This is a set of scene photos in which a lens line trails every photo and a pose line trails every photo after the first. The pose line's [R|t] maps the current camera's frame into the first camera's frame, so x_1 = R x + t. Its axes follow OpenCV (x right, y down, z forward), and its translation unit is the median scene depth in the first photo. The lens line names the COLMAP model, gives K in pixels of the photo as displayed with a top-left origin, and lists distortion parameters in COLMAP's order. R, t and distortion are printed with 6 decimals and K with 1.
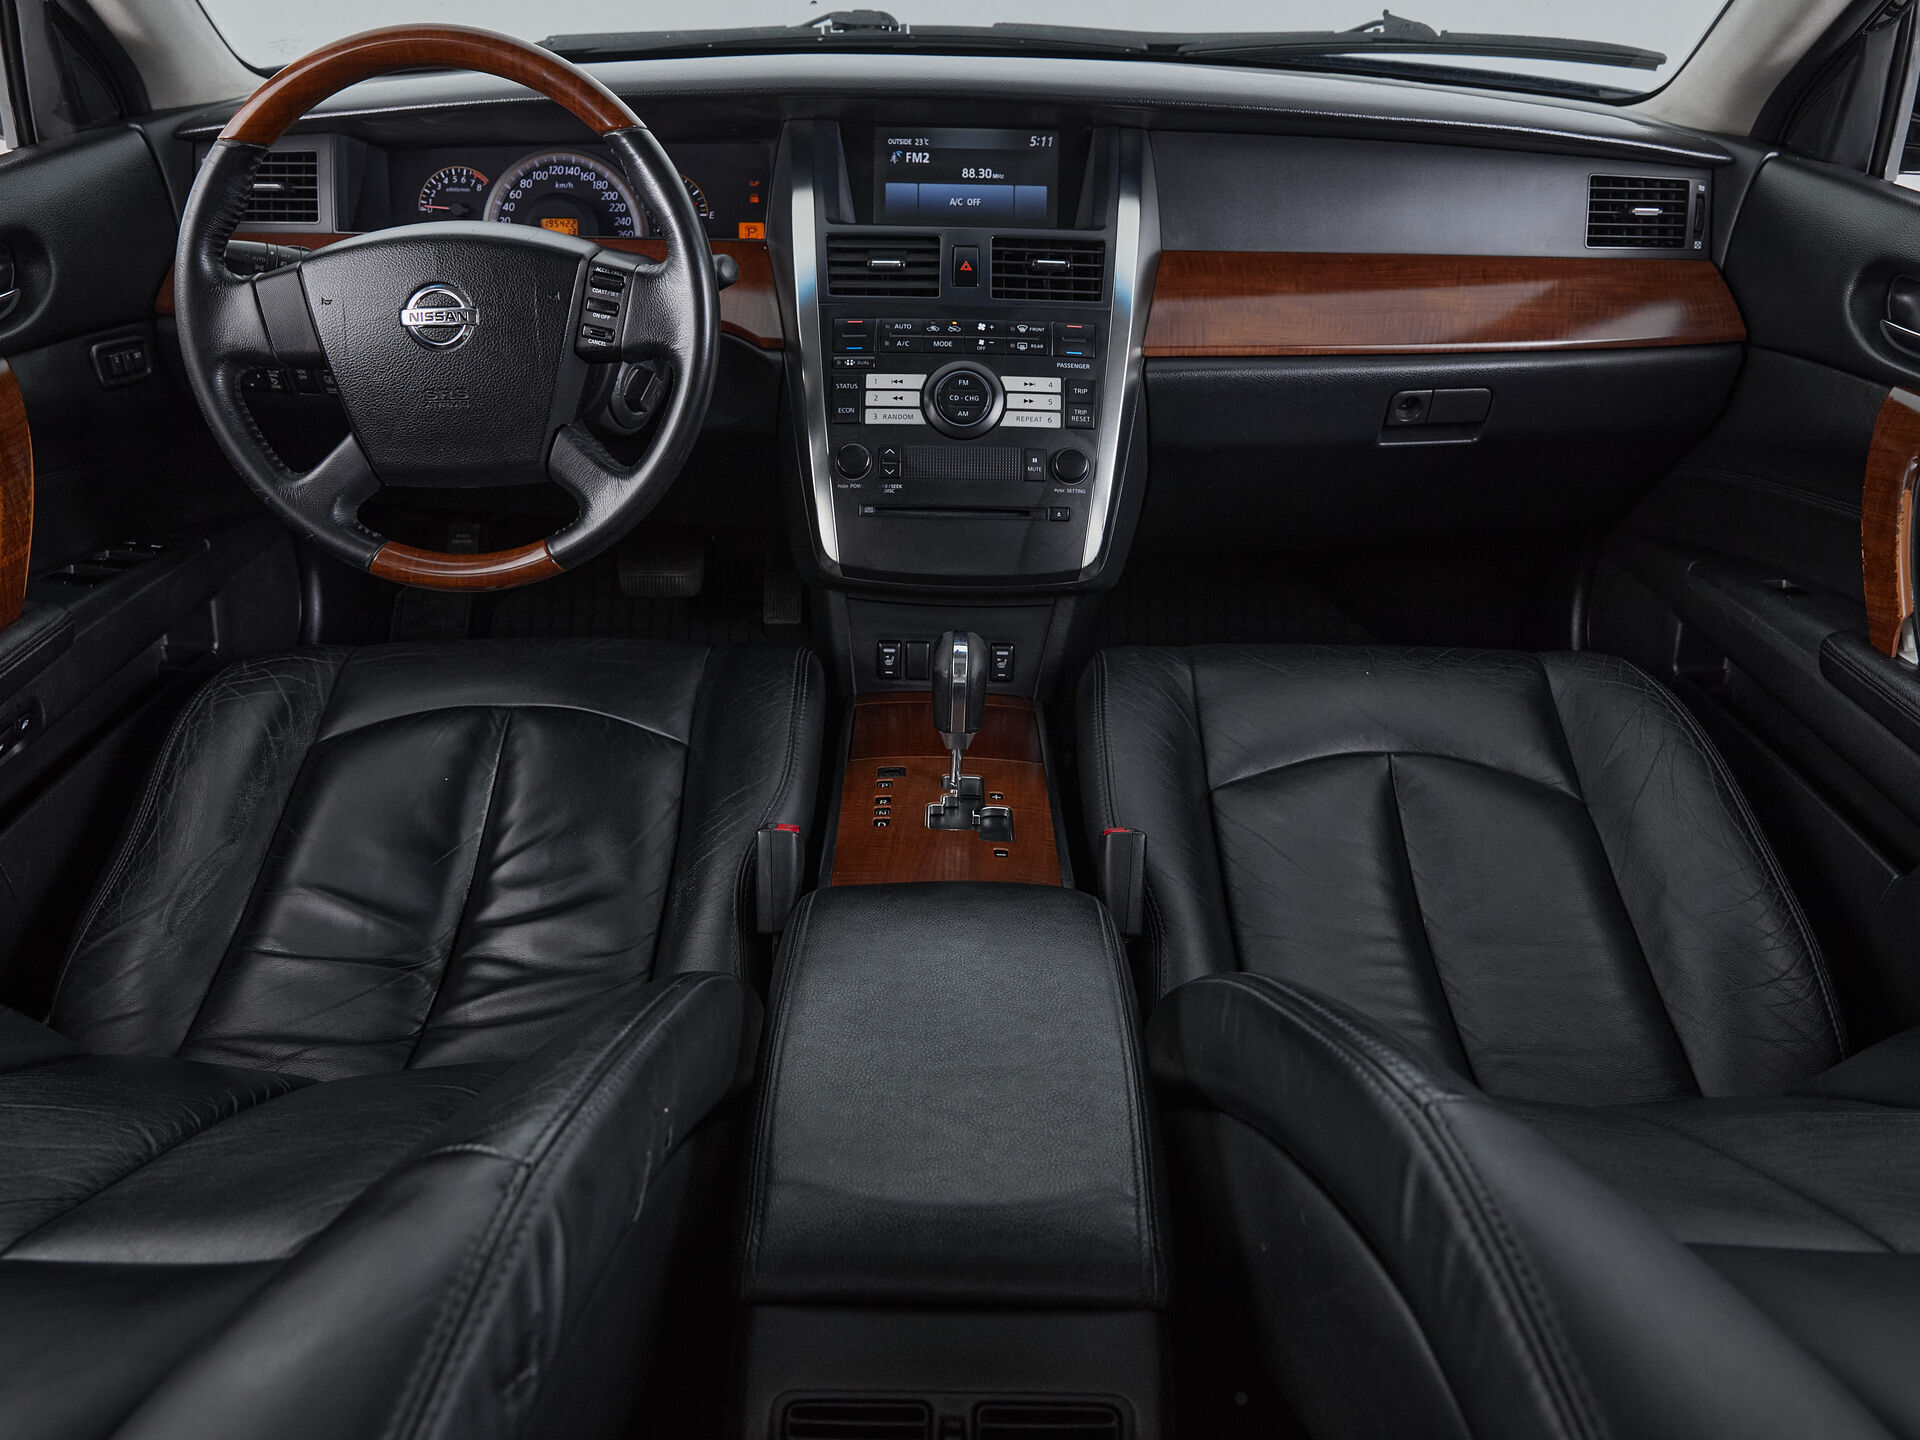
lens RADIAL K [[1402.2, 0, 935.8], [0, 1402.2, 683.6], [0, 0, 1]] dist [-0.011099, -0.002245]
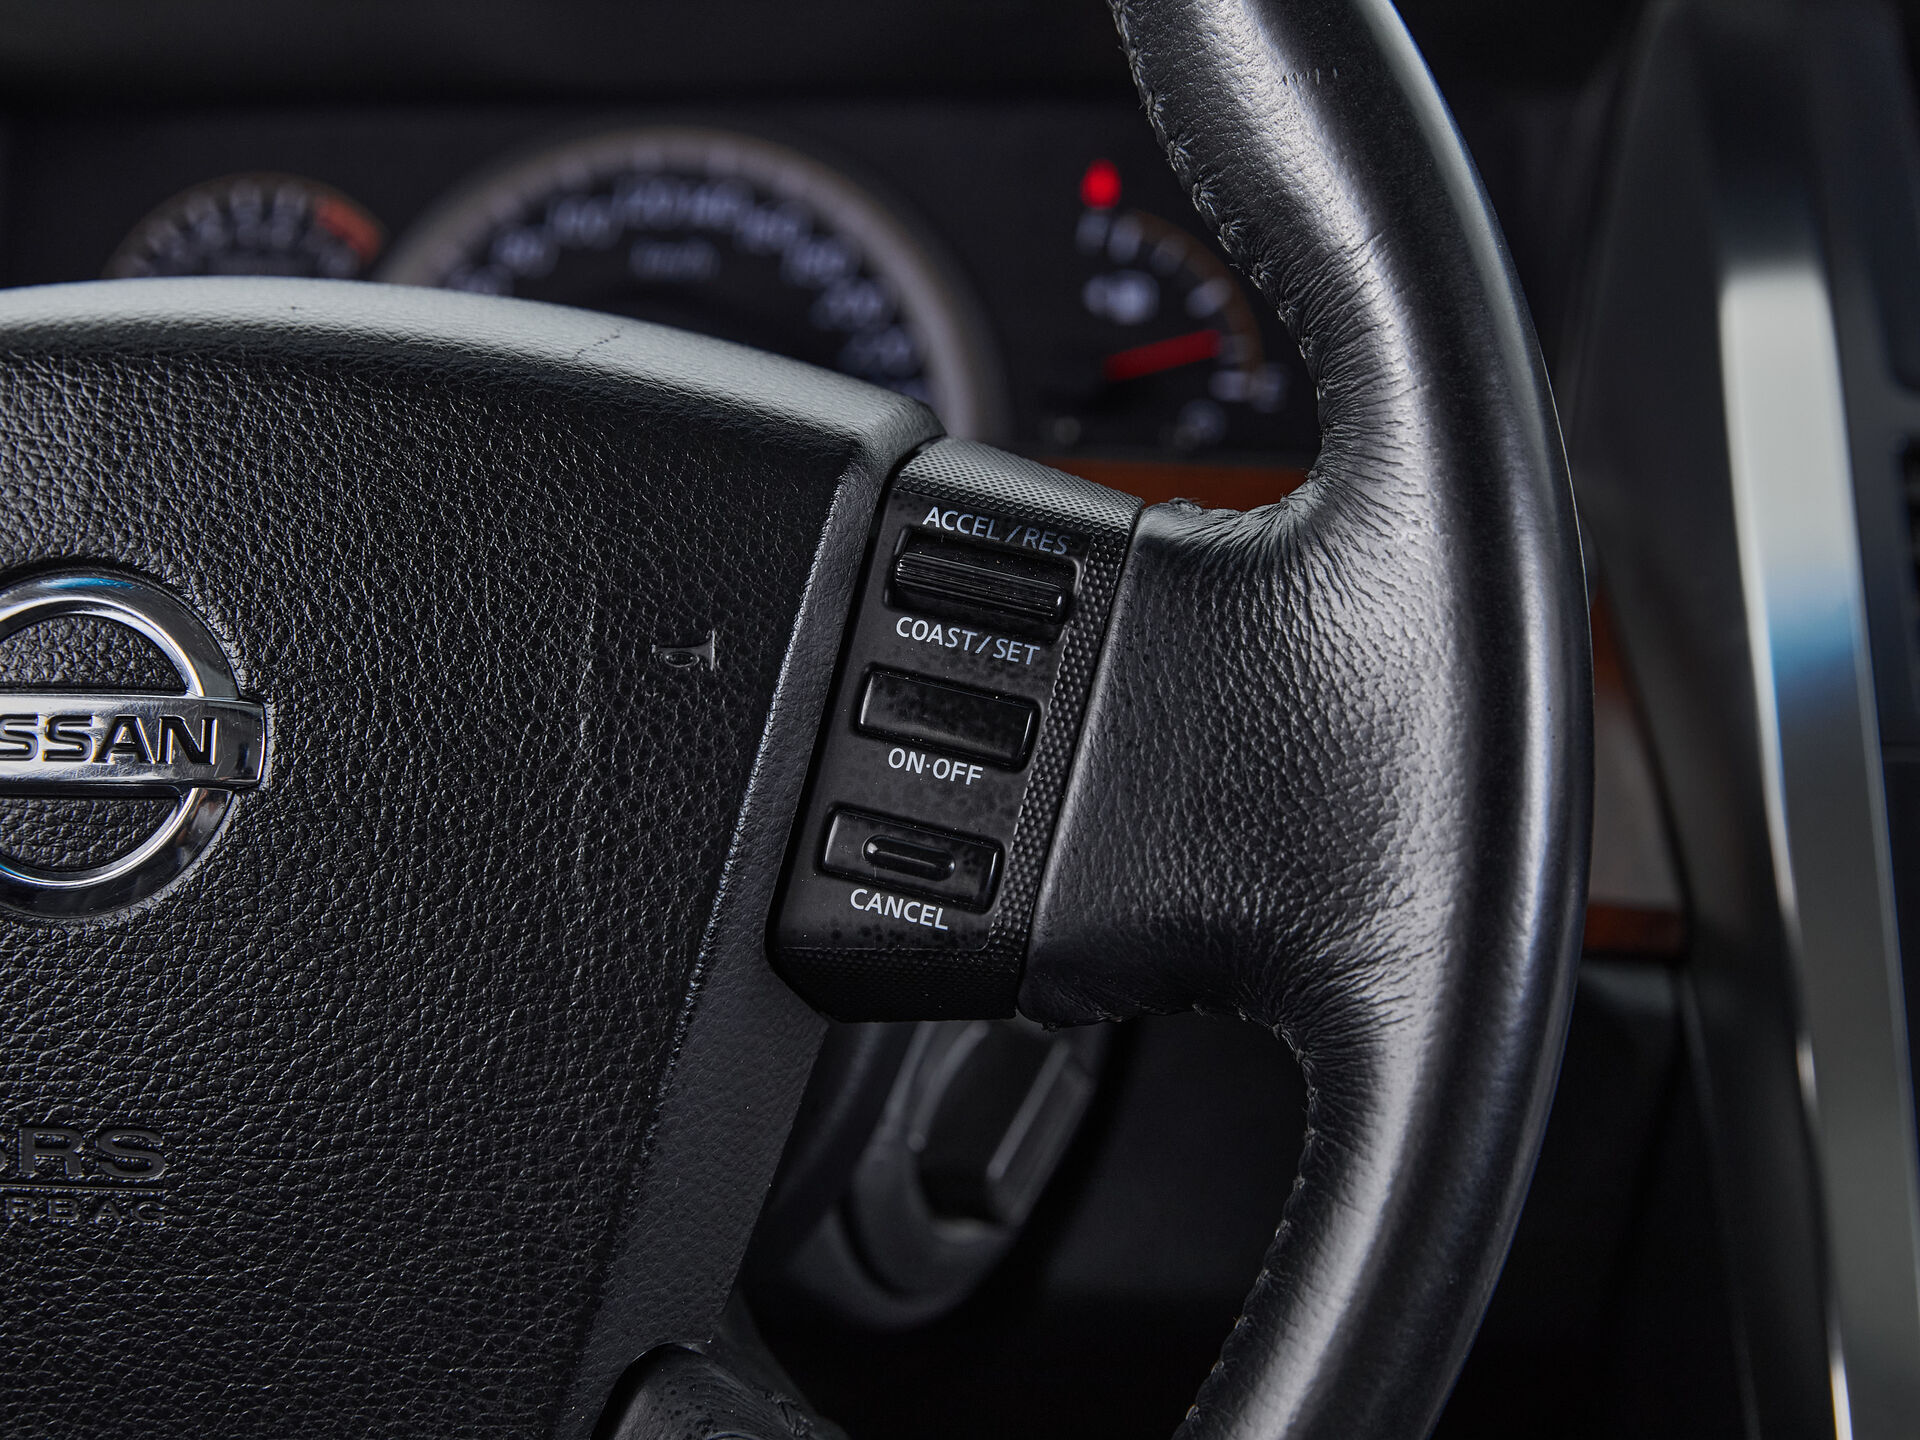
lens RADIAL K [[3693.2, 0, 960.0], [0, 3693.2, 720.0], [0, 0, 1]] dist [-0.127626, -0.020586]
pose [[0.991621, 0.031348, -0.125320, -0.149925], [-0.064983, 0.959479, -0.274184, -0.117977], [0.111647, 0.280030, 0.953477, 0.465414]]
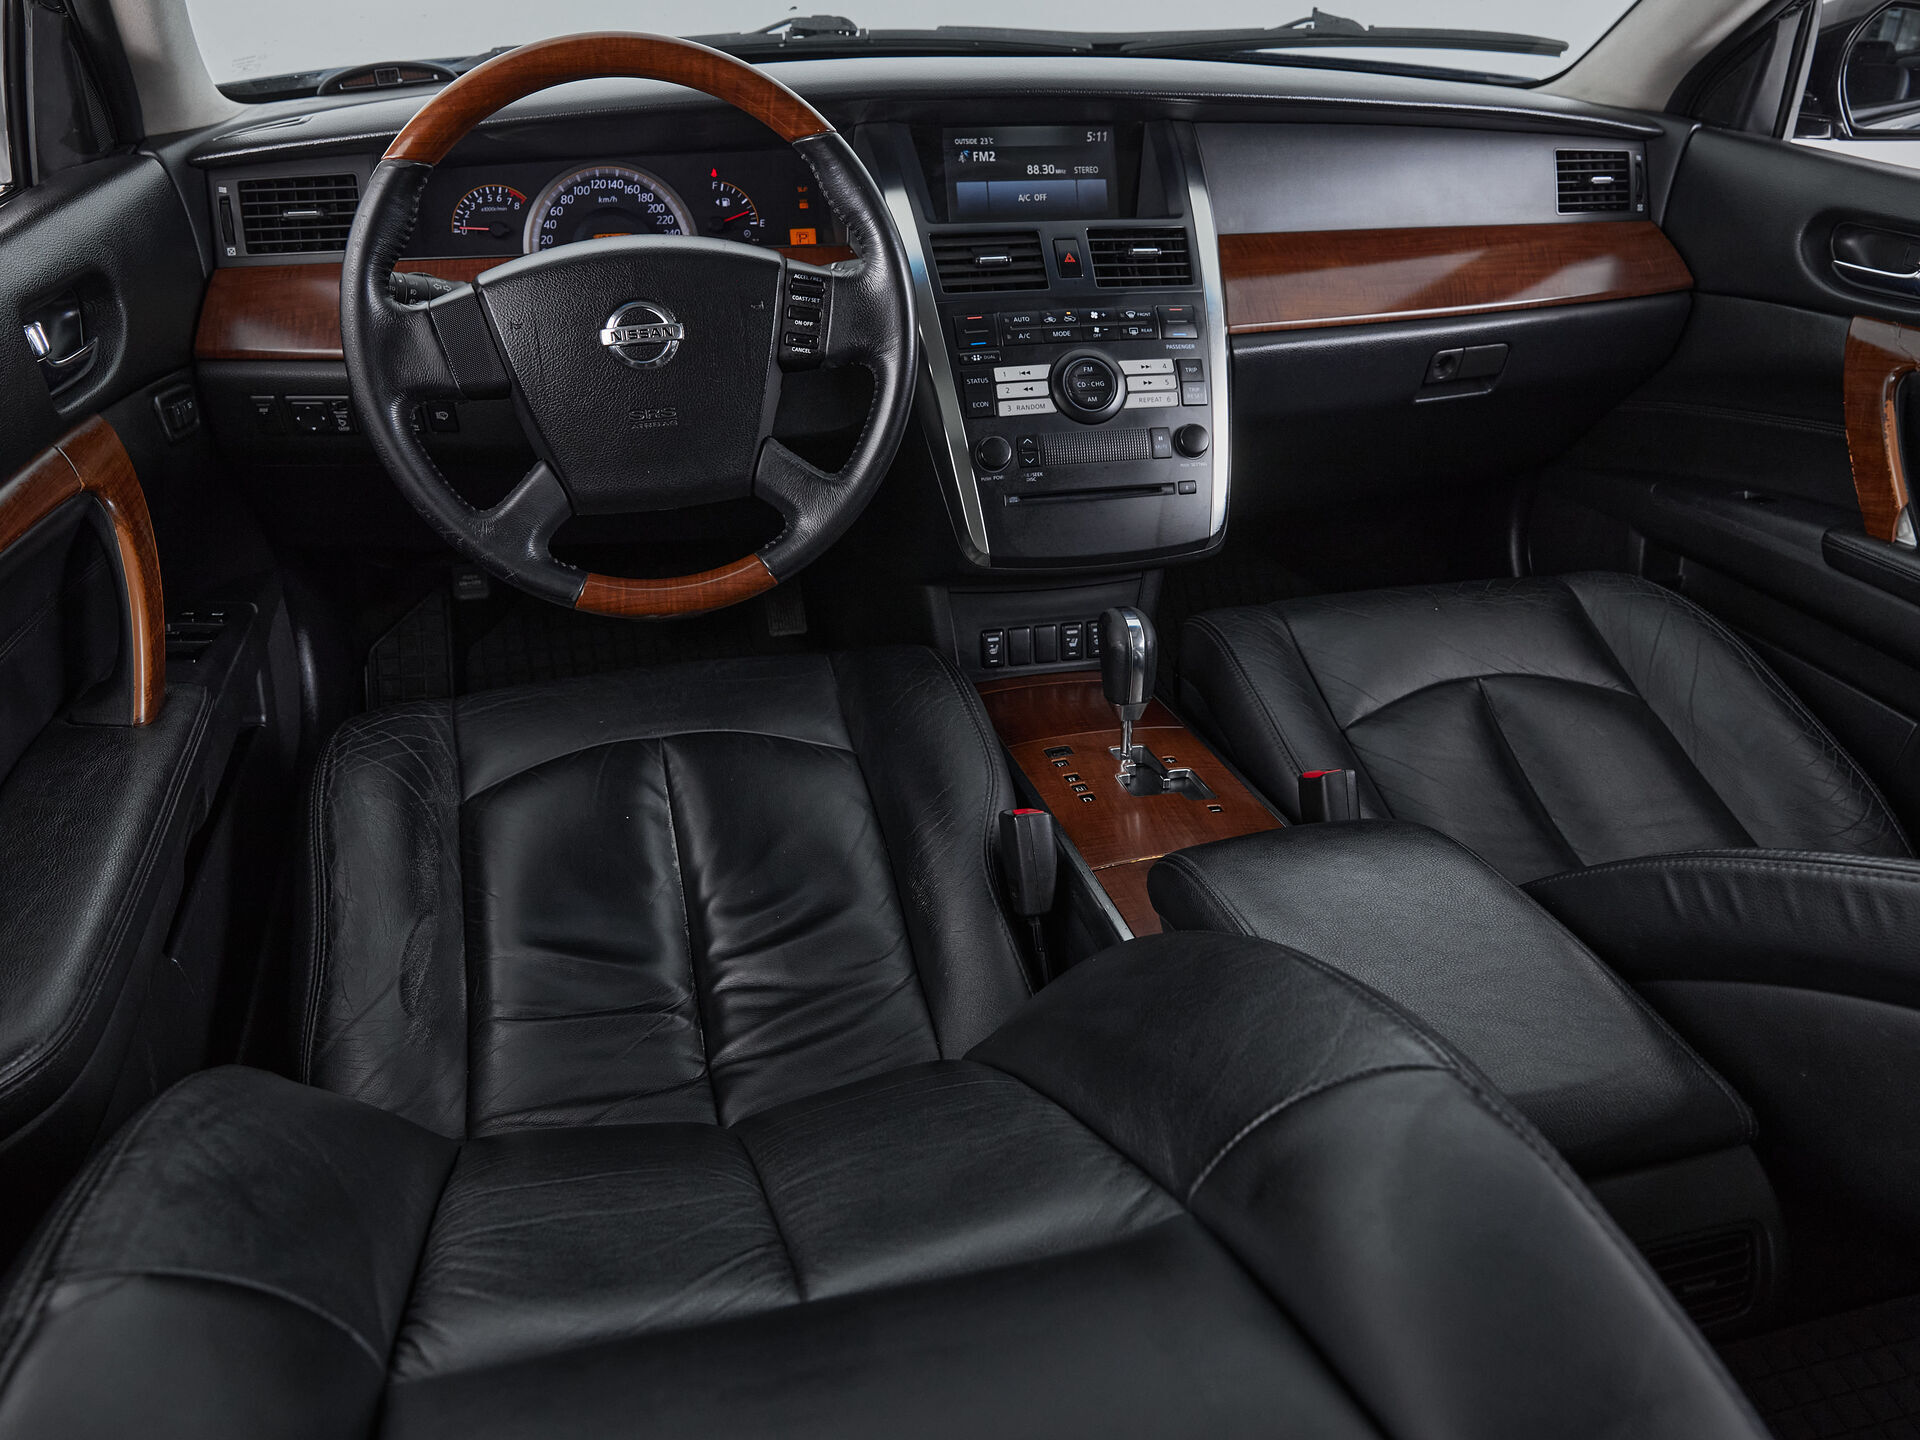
lens RADIAL K [[1402.2, 0, 935.8], [0, 1402.2, 683.6], [0, 0, 1]] dist [-0.011099, -0.002245]
pose [[0.969407, -0.118350, 0.215045, -0.332673], [0.119383, 0.992814, 0.008222, -0.005695], [-0.214473, 0.017702, 0.976569, 0.014875]]
